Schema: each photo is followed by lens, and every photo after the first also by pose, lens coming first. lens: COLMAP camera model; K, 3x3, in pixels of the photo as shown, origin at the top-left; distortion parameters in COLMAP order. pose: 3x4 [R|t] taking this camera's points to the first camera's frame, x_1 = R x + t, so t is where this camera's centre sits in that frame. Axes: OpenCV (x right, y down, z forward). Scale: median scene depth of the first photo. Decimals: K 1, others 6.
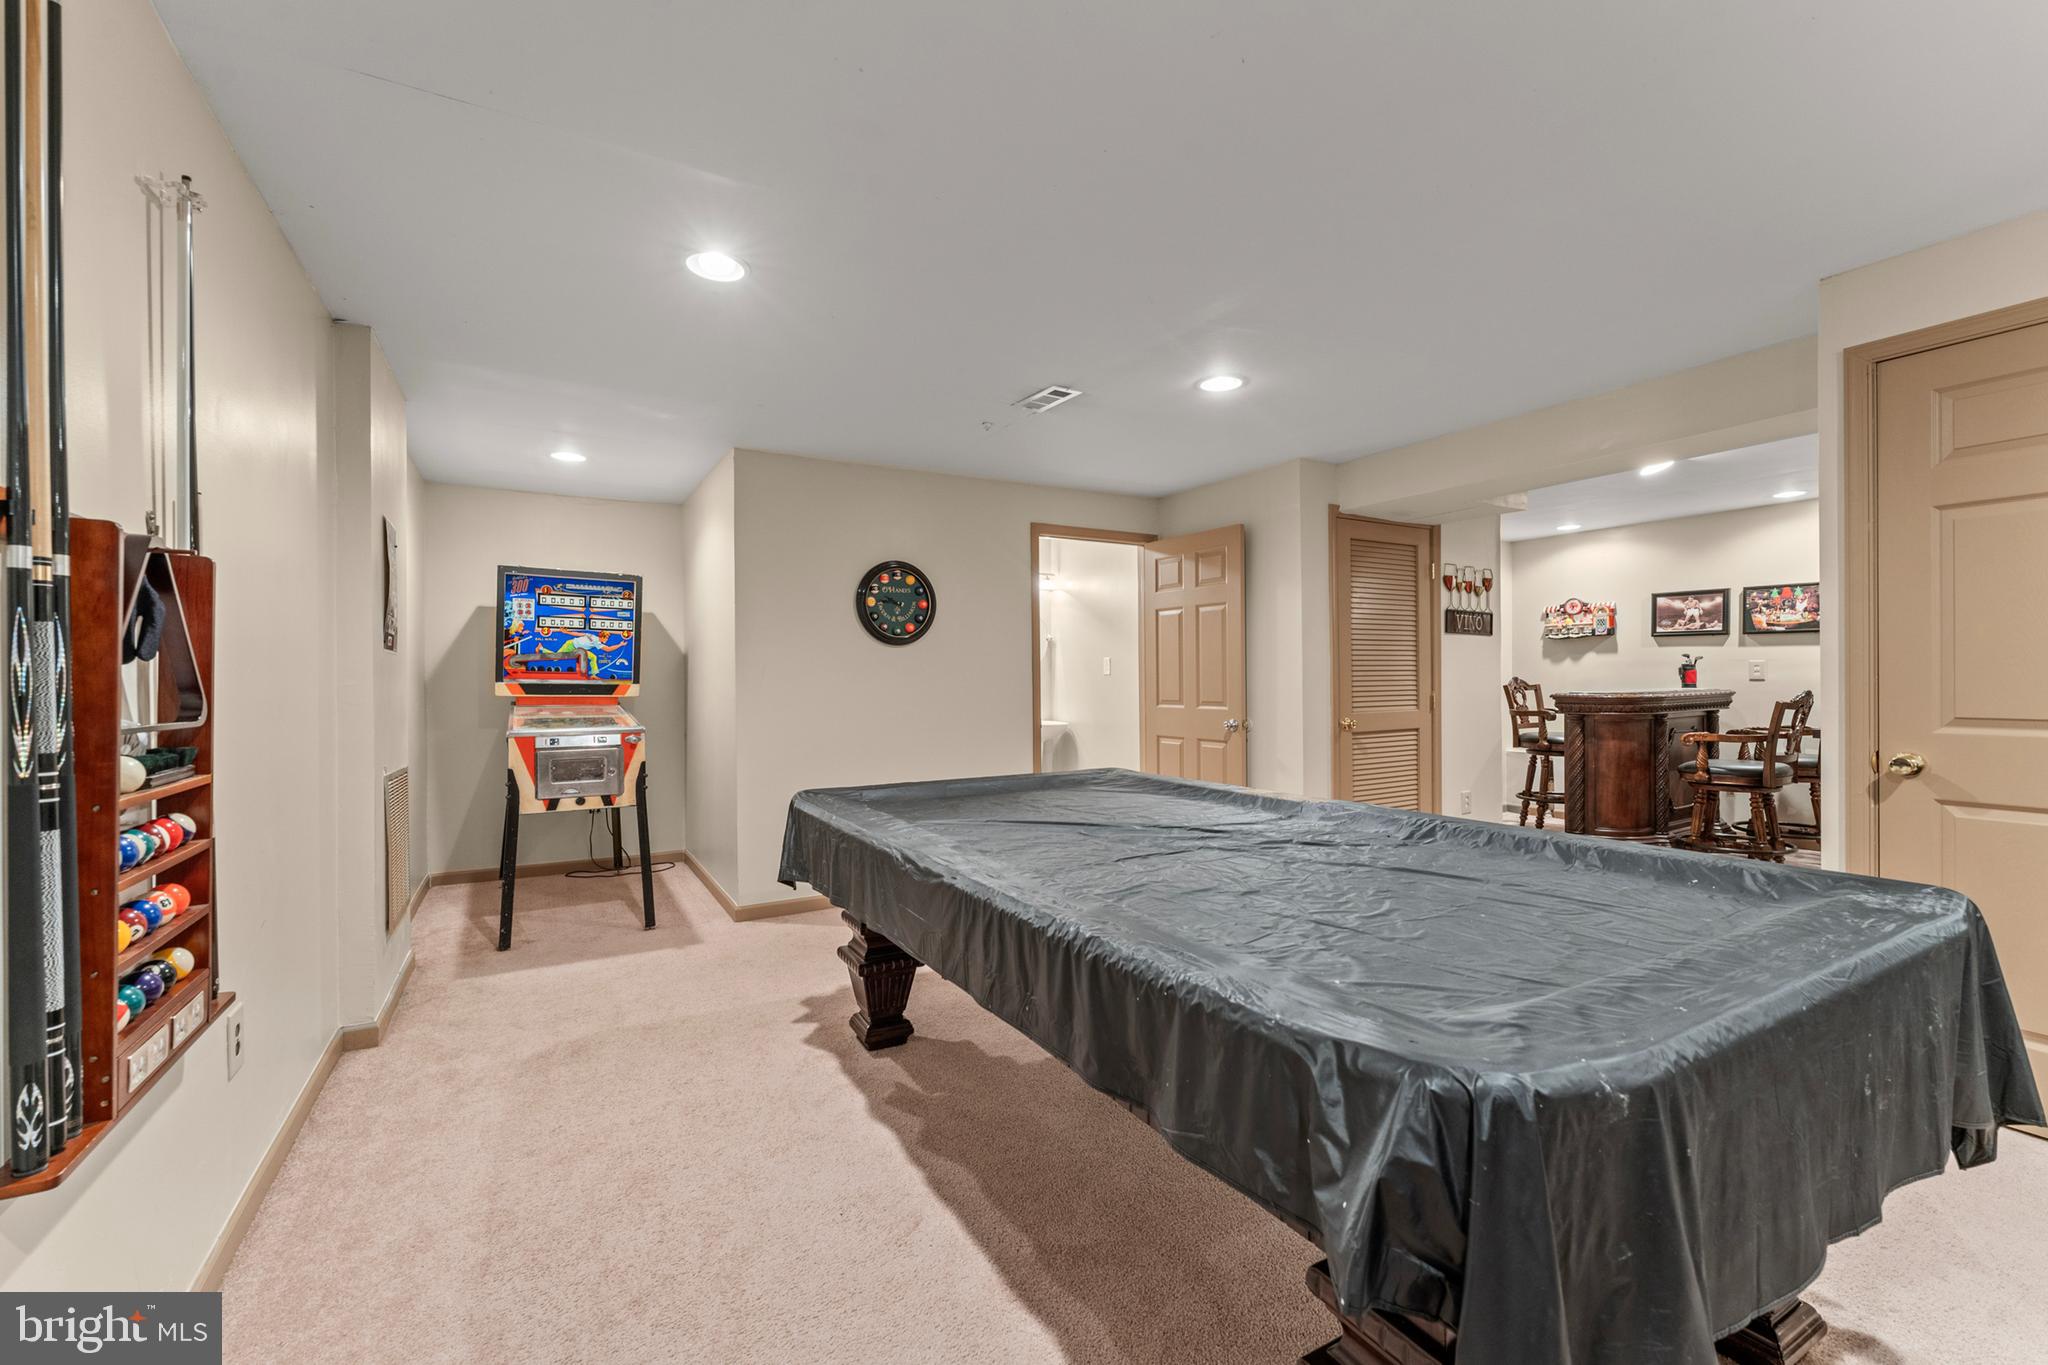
lens RADIAL K [[850.9, 0, 1024.0], [0, 850.9, 682.5], [0, 0, 1]] dist [-0.002573, -0.000241]
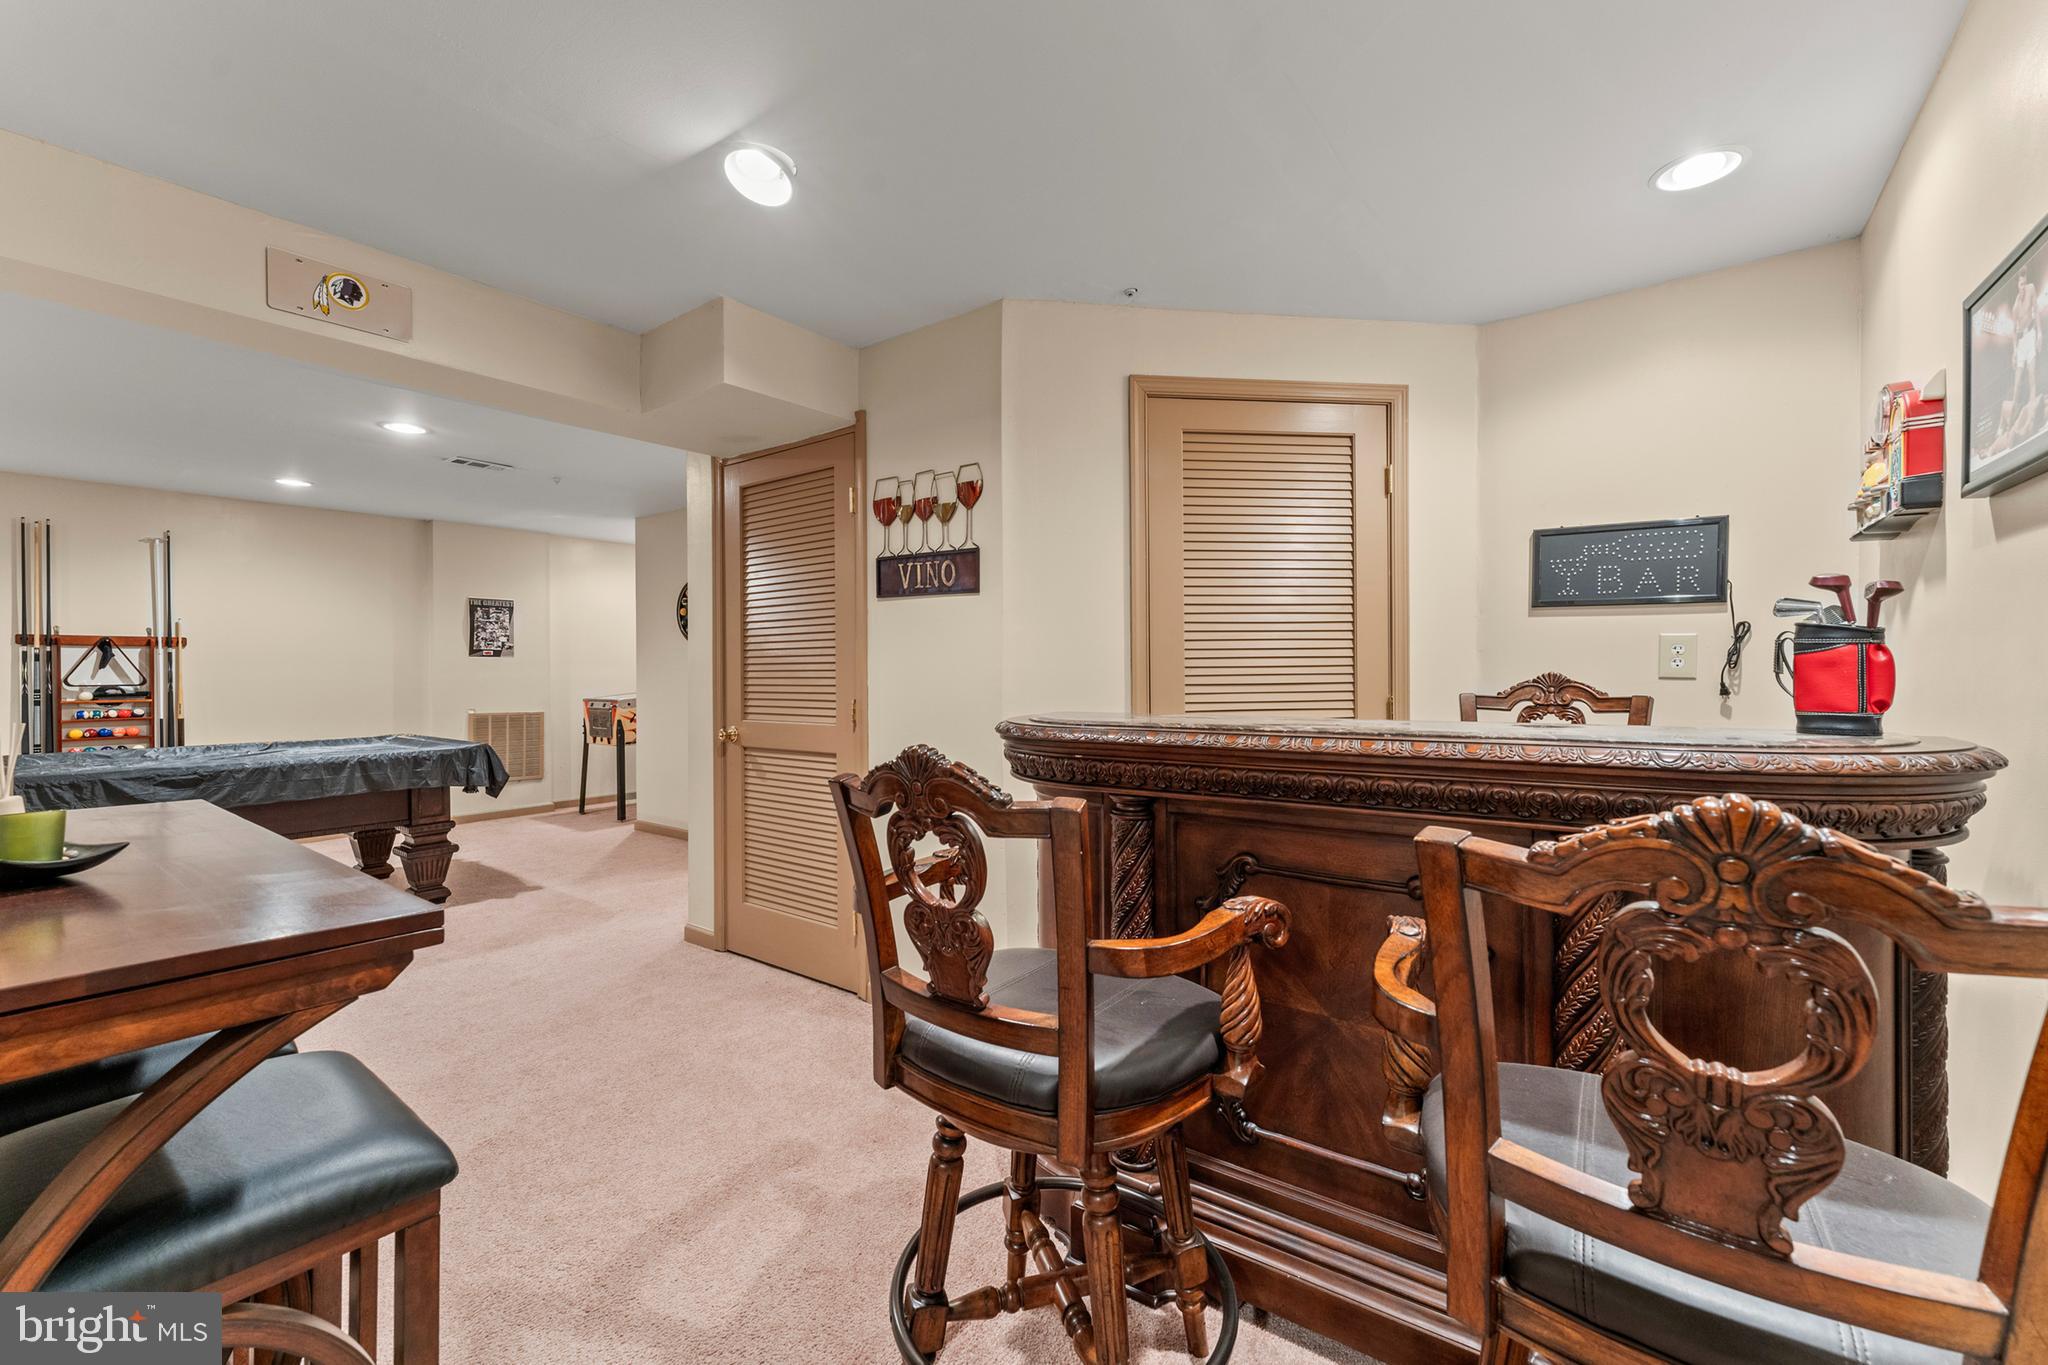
lens RADIAL K [[835.4, 0, 1024.0], [0, 835.4, 682.5], [0, 0, 1]] dist [0.002682, 0.000246]
pose [[0.388556, 0.022837, -0.921142, 0.895059], [-0.000302, 0.999696, 0.024657, -0.011586], [0.921425, -0.009303, 0.388445, 0.724620]]
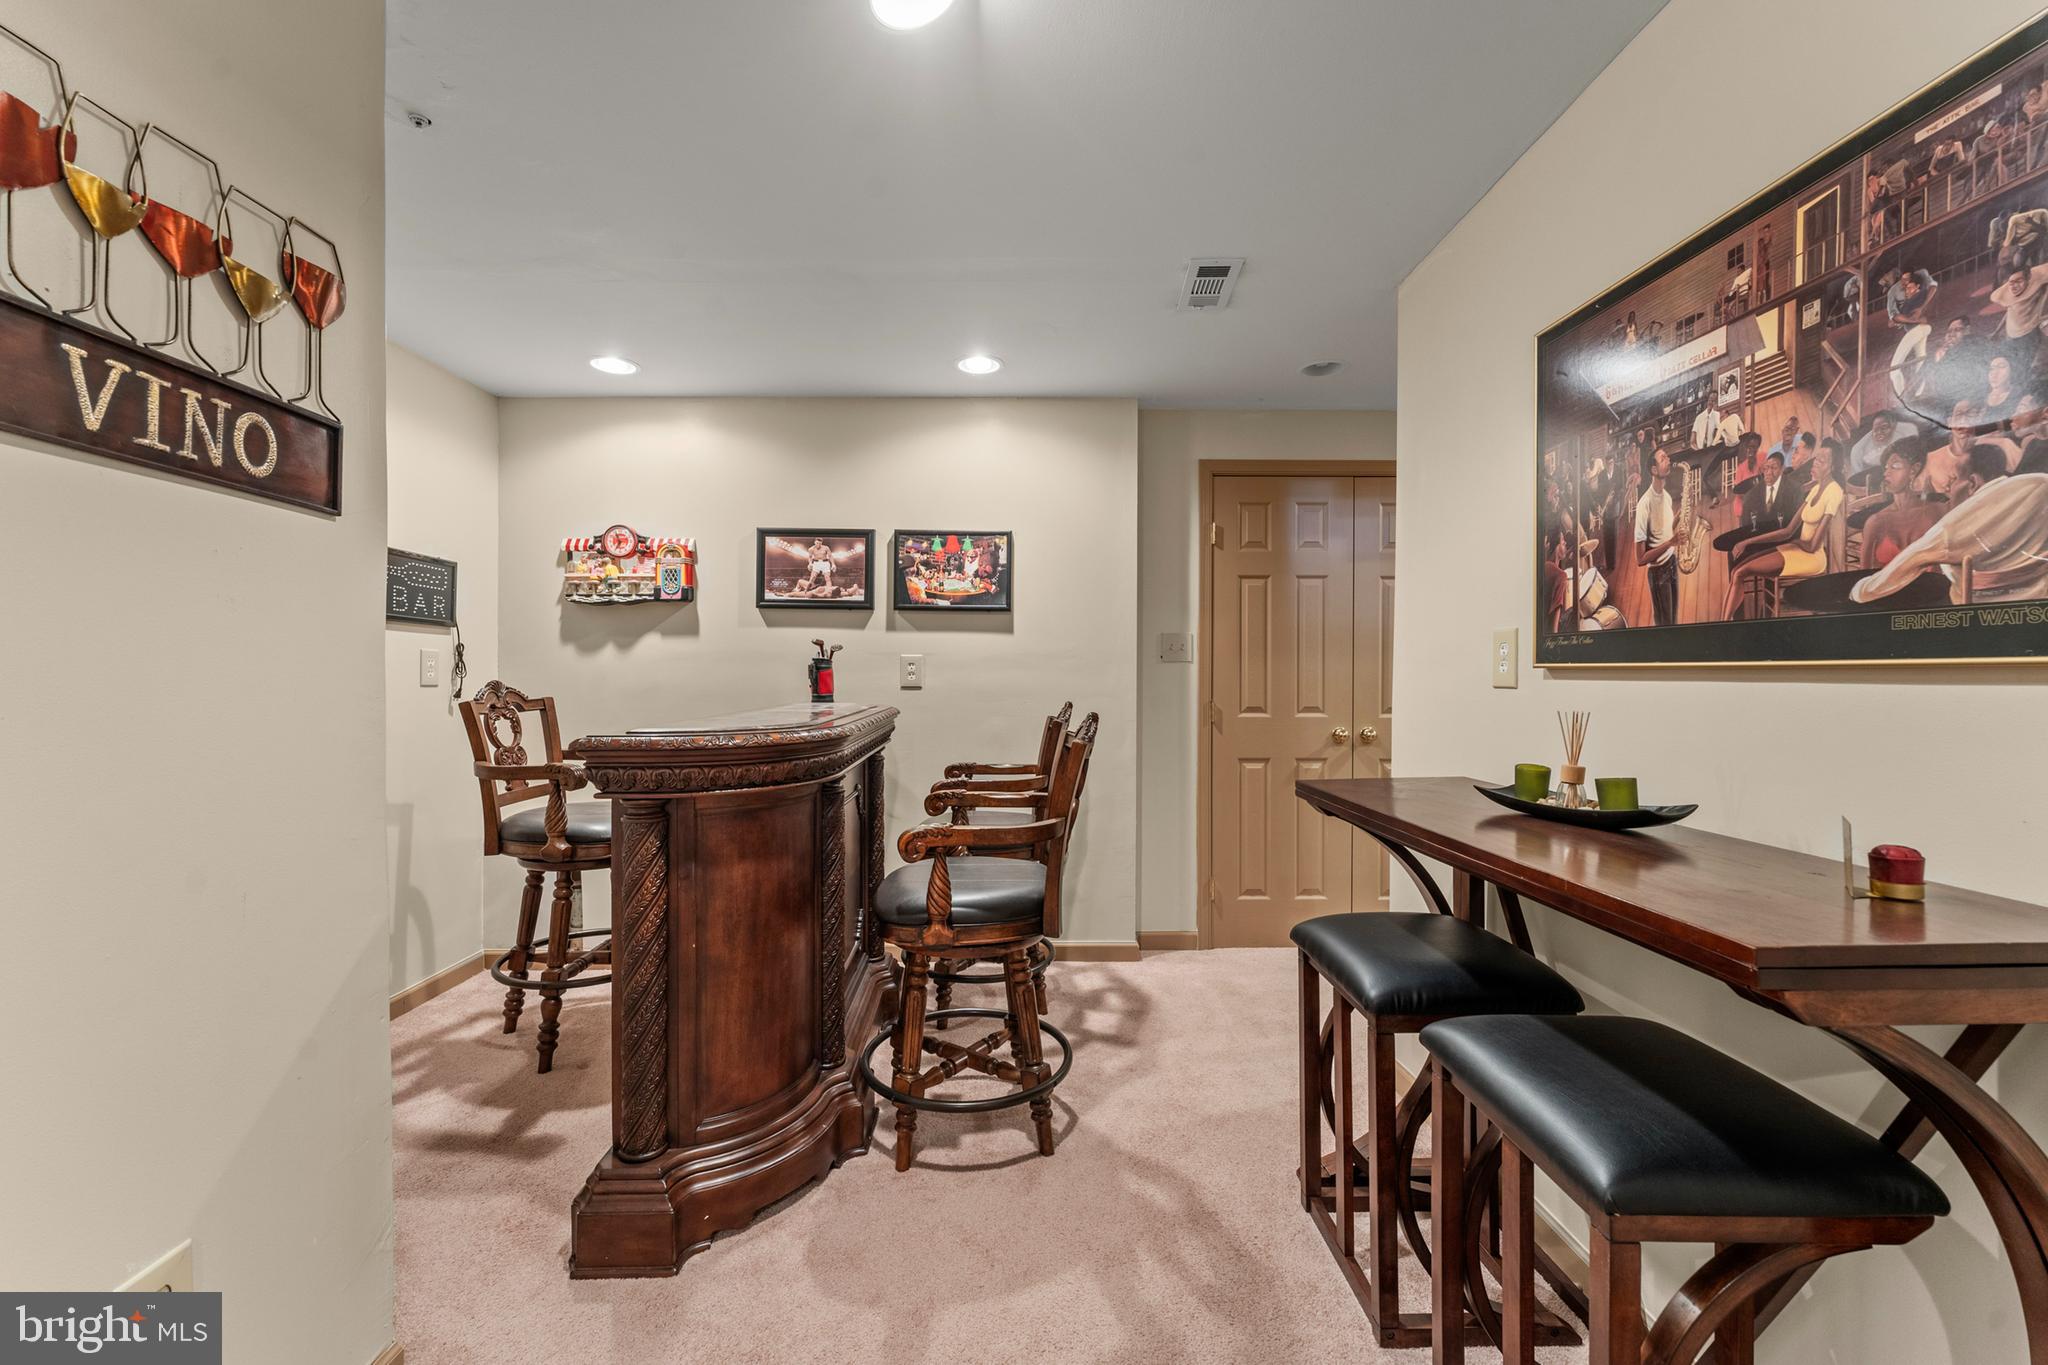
lens RADIAL K [[835.4, 0, 1024.0], [0, 835.4, 682.5], [0, 0, 1]] dist [0.002682, 0.000246]
pose [[0.503922, 0.001481, 0.863748, 0.386795], [-0.001594, 0.999998, -0.000785, -0.006471], [-0.863748, -0.000981, 0.503924, 0.619707]]
